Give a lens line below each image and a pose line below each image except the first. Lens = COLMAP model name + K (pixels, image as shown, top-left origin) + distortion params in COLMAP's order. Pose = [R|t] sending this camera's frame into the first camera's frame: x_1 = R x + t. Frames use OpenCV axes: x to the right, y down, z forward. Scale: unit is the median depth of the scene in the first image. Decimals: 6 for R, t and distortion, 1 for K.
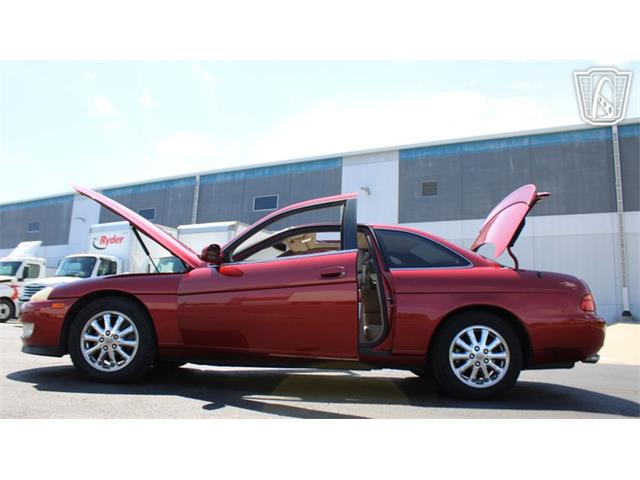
lens RADIAL K [[531.3, 0, 320.0], [0, 531.3, 240.0], [0, 0, 1]] dist [-0.169025, 0.173427]
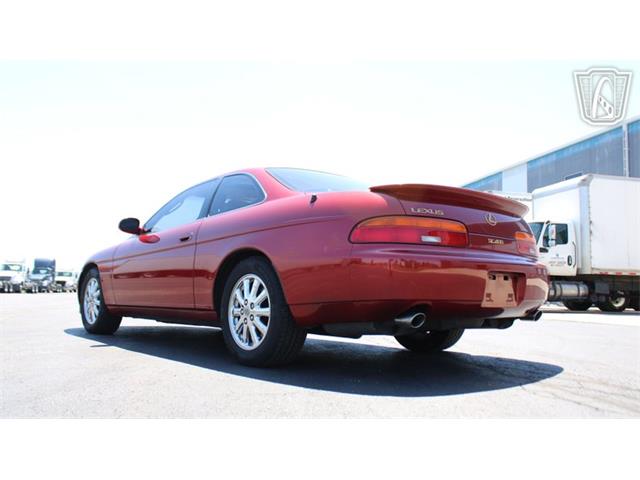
lens RADIAL K [[577.4, 0, 311.7], [0, 577.4, 238.8], [0, 0, 1]] dist [-0.153772, 0.156193]
pose [[0.639748, -0.087978, -0.763533, 0.253520], [0.116123, 0.993087, -0.017131, 0.033160], [0.759762, -0.077704, 0.645542, 0.122103]]
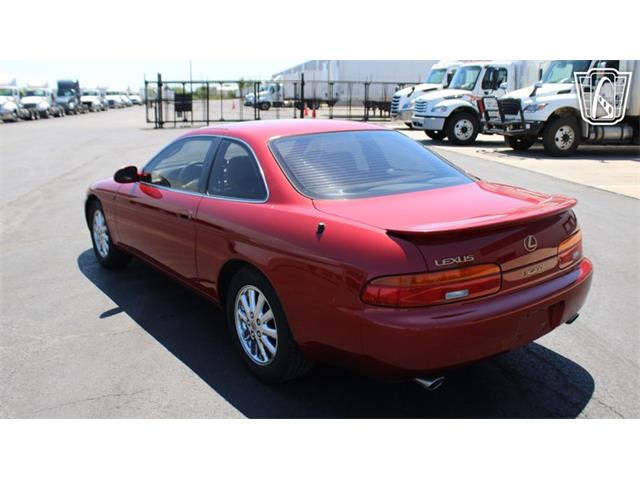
lens RADIAL K [[577.4, 0, 311.7], [0, 577.4, 238.8], [0, 0, 1]] dist [-0.153772, 0.156193]
pose [[0.598684, 0.165301, -0.783743, 0.234615], [0.144281, 0.940213, 0.308516, -0.032349], [0.787884, -0.297783, 0.539040, 0.157669]]
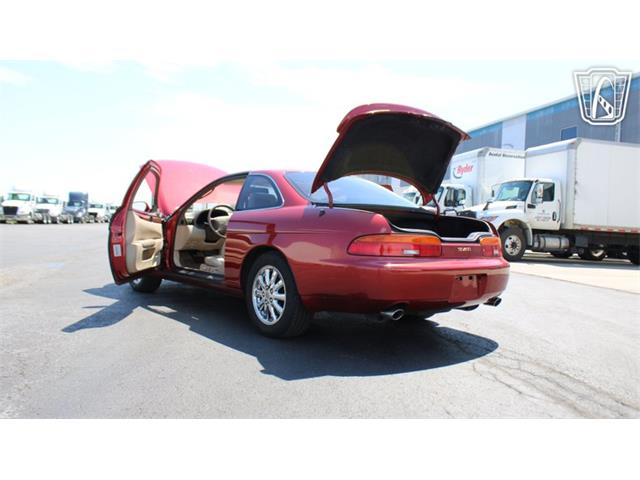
lens RADIAL K [[535.9, 0, 312.9], [0, 535.9, 238.8], [0, 0, 1]] dist [-0.156256, 0.144988]
pose [[0.626312, 0.020375, -0.779306, 0.283124], [0.093658, 0.990451, 0.101166, 0.003770], [0.773926, -0.136350, 0.618423, 0.103243]]
